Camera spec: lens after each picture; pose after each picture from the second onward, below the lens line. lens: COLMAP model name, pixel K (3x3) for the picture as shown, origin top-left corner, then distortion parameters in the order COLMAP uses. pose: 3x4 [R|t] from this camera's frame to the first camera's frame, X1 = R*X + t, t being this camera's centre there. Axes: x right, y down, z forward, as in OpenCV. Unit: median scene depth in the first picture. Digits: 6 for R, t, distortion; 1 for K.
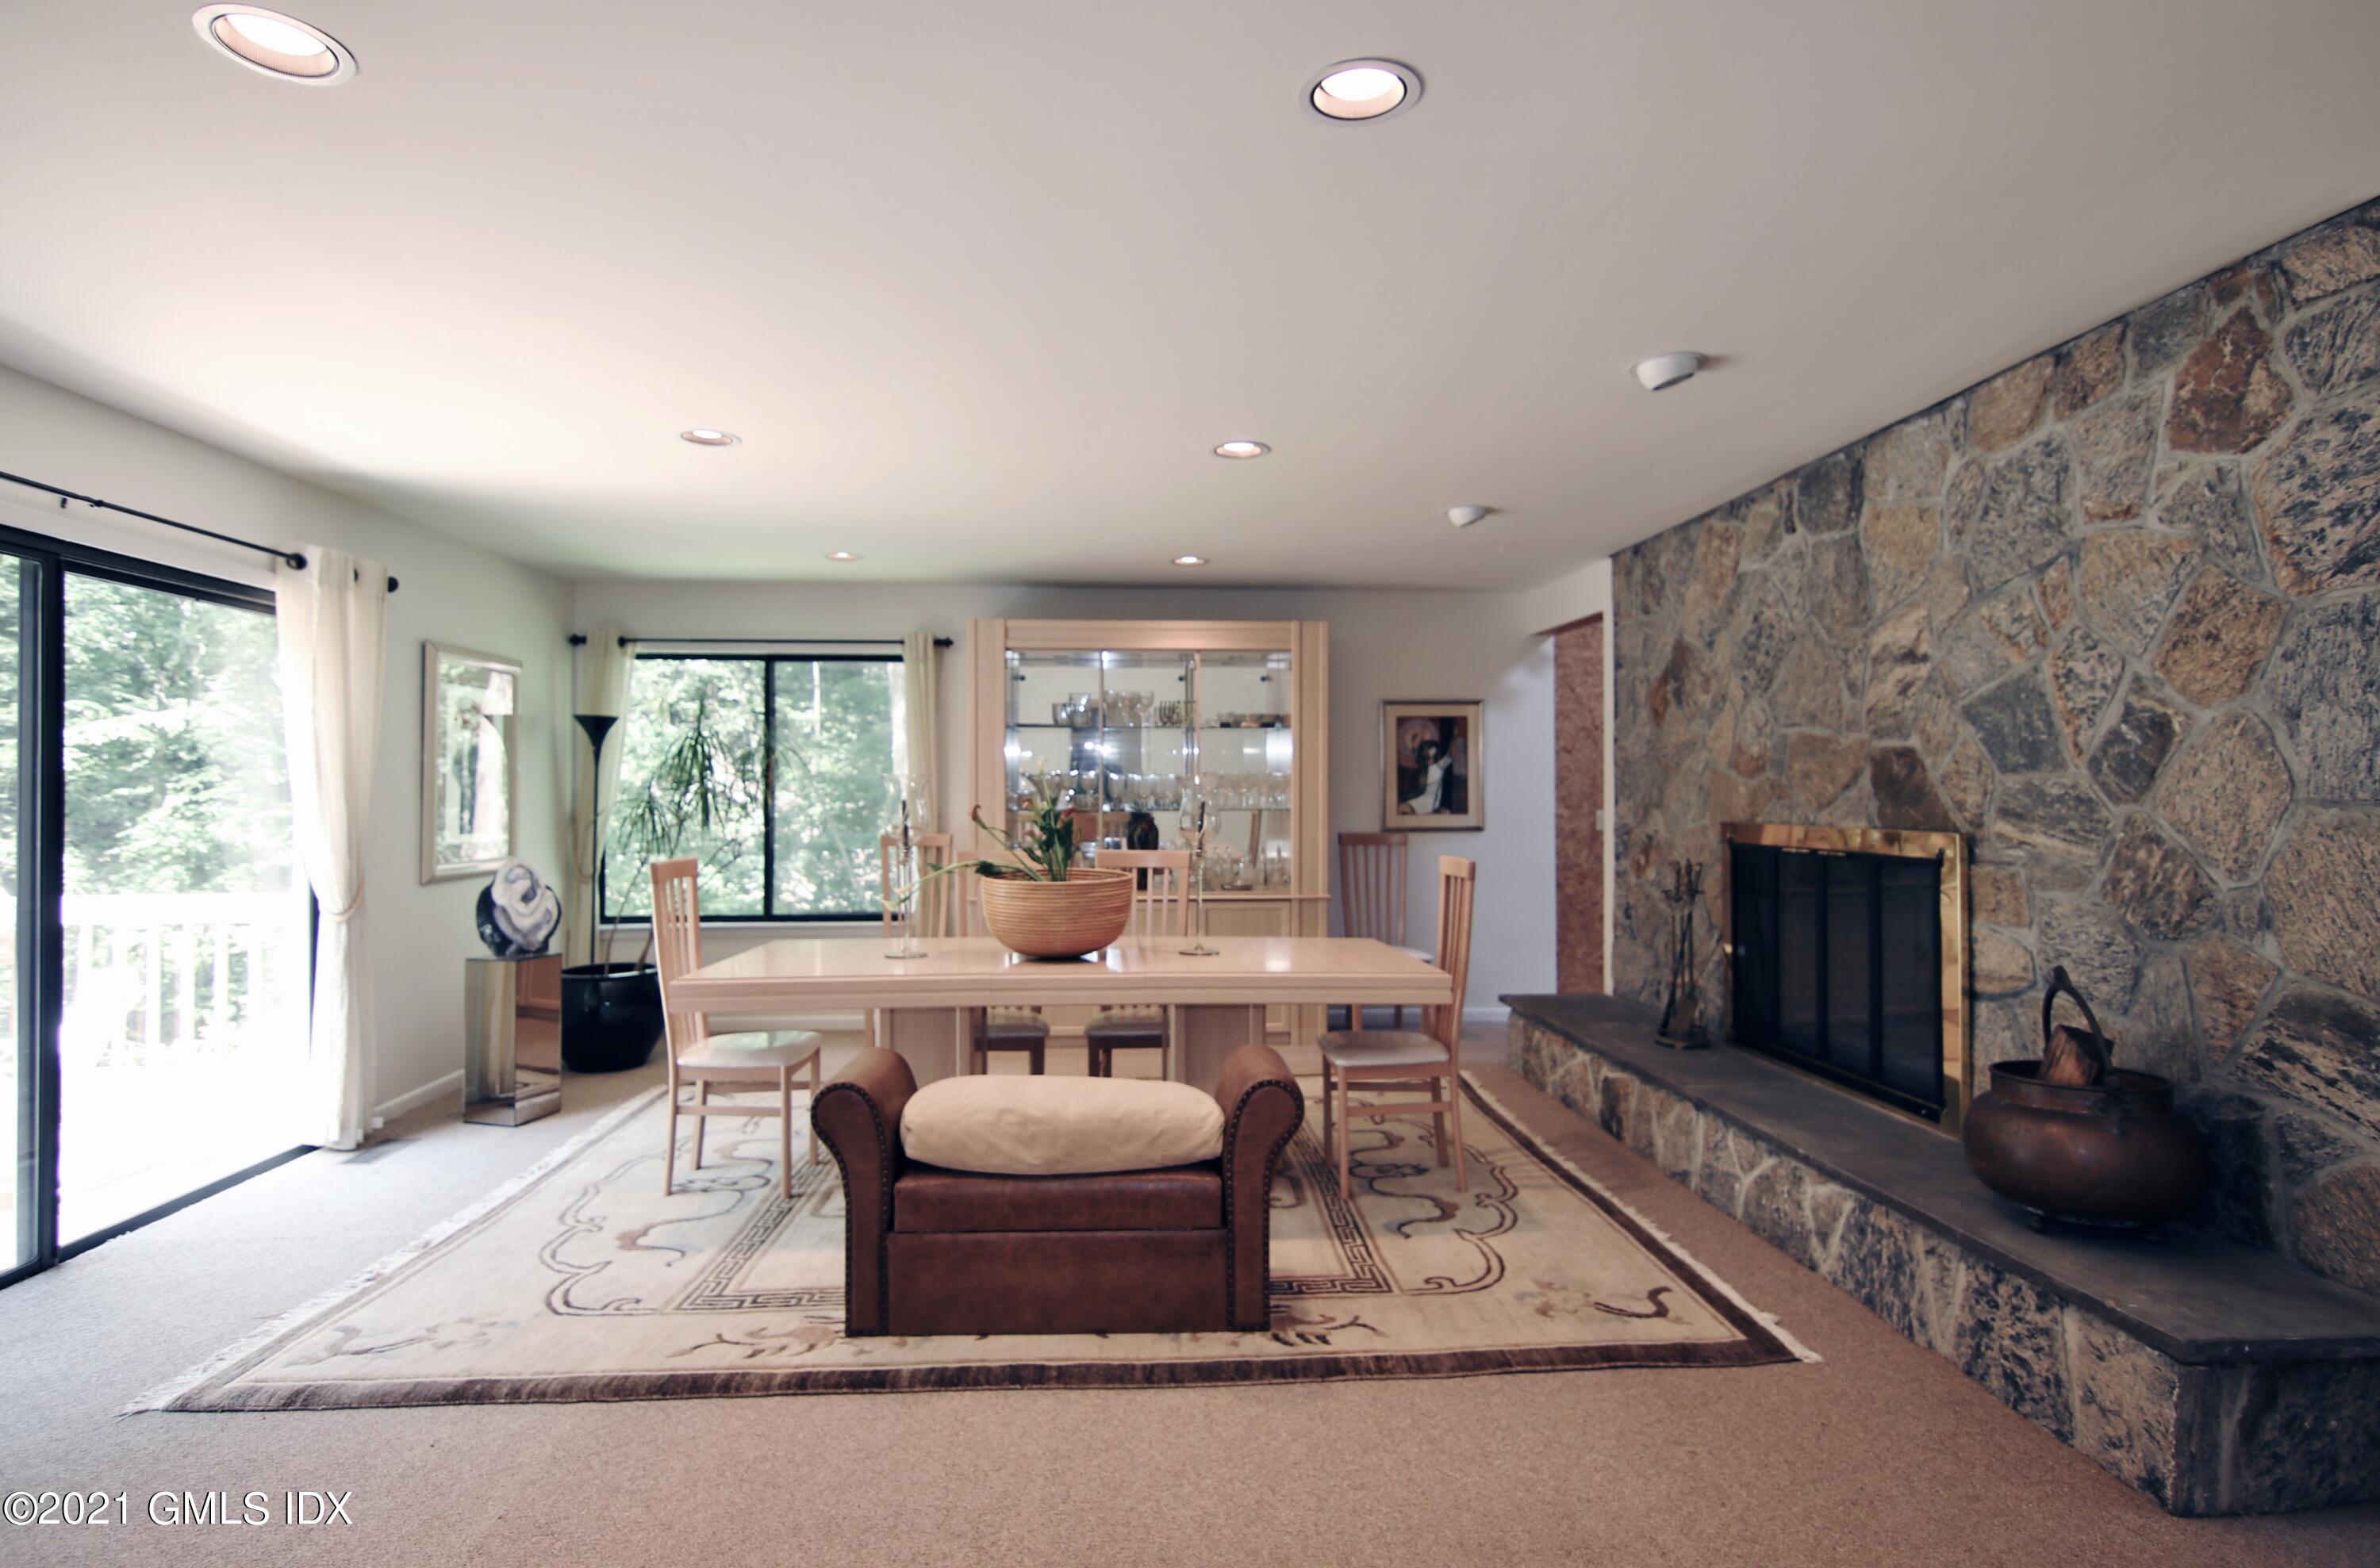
lens RADIAL K [[1228.7, 0, 1193.0], [0, 1228.7, 790.2], [0, 0, 1]] dist [0.000057, 0.000482]
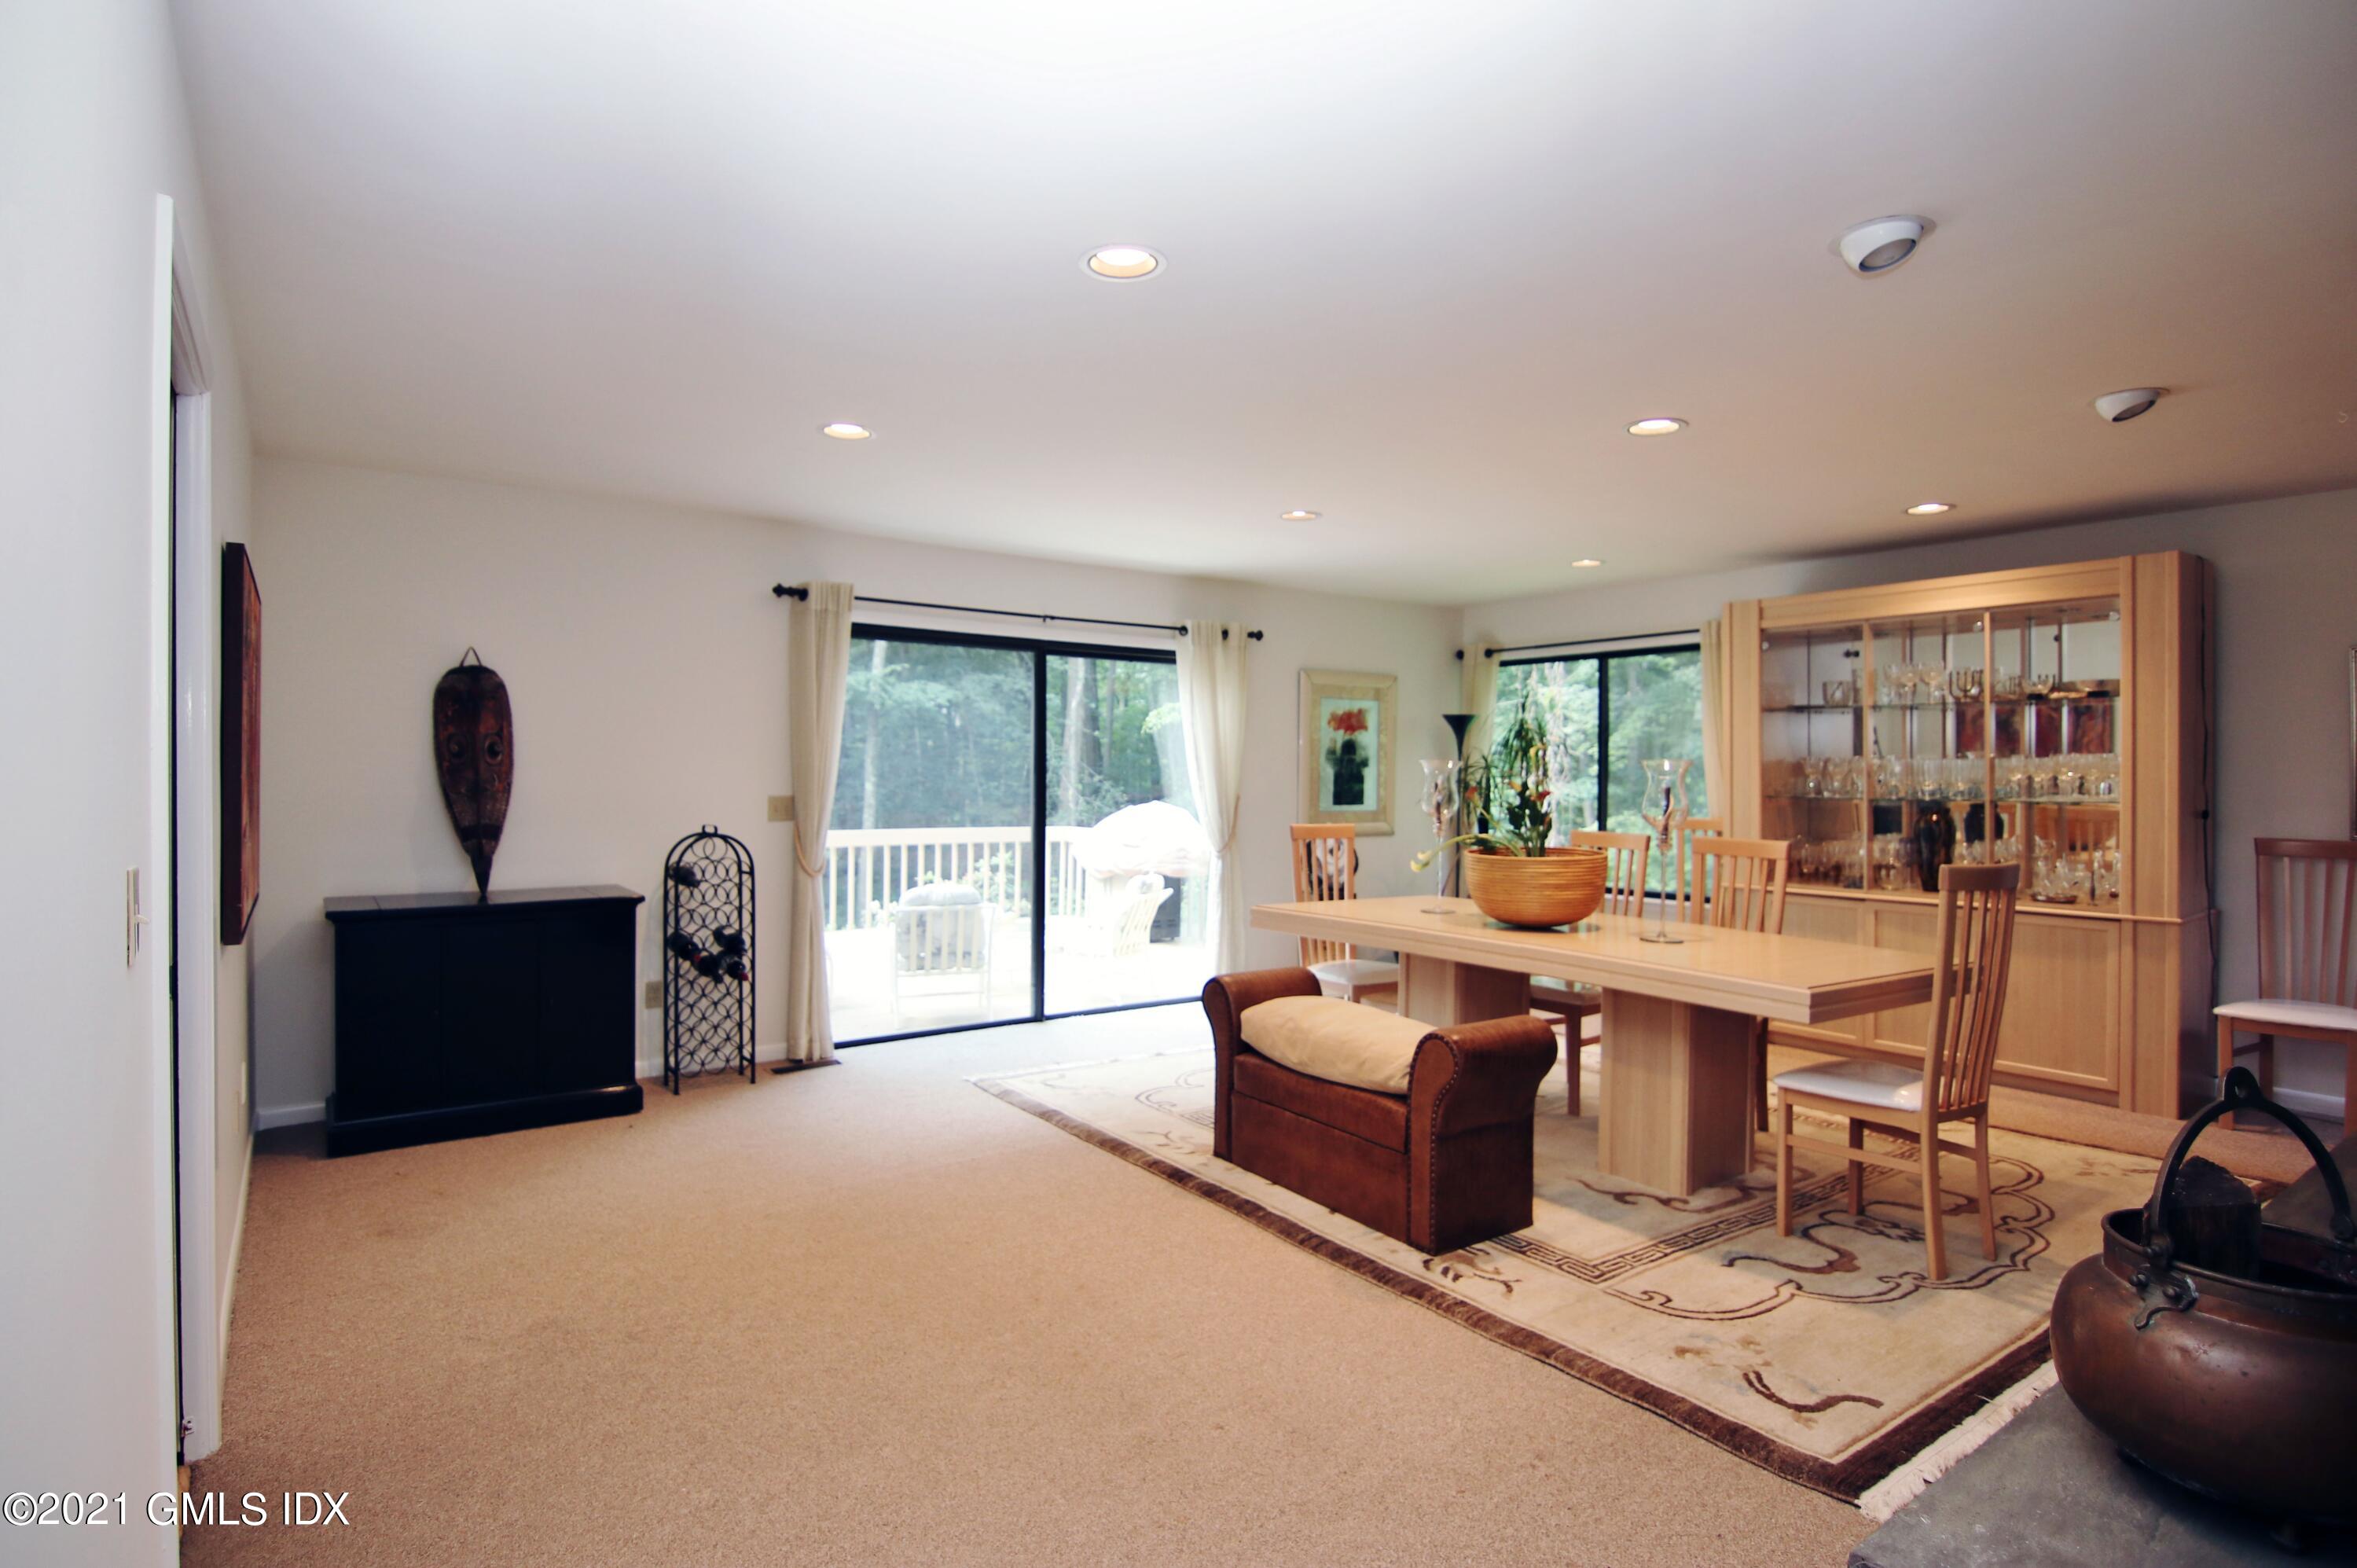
lens RADIAL K [[1217.0, 0, 1193.3], [0, 1217.0, 779.6], [0, 0, 1]] dist [0.000057, 0.000482]
pose [[0.530325, 0.008205, -0.847755, 0.850520], [-0.004935, 0.999966, 0.006591, -0.002223], [0.847780, 0.000688, 0.530347, 0.213677]]
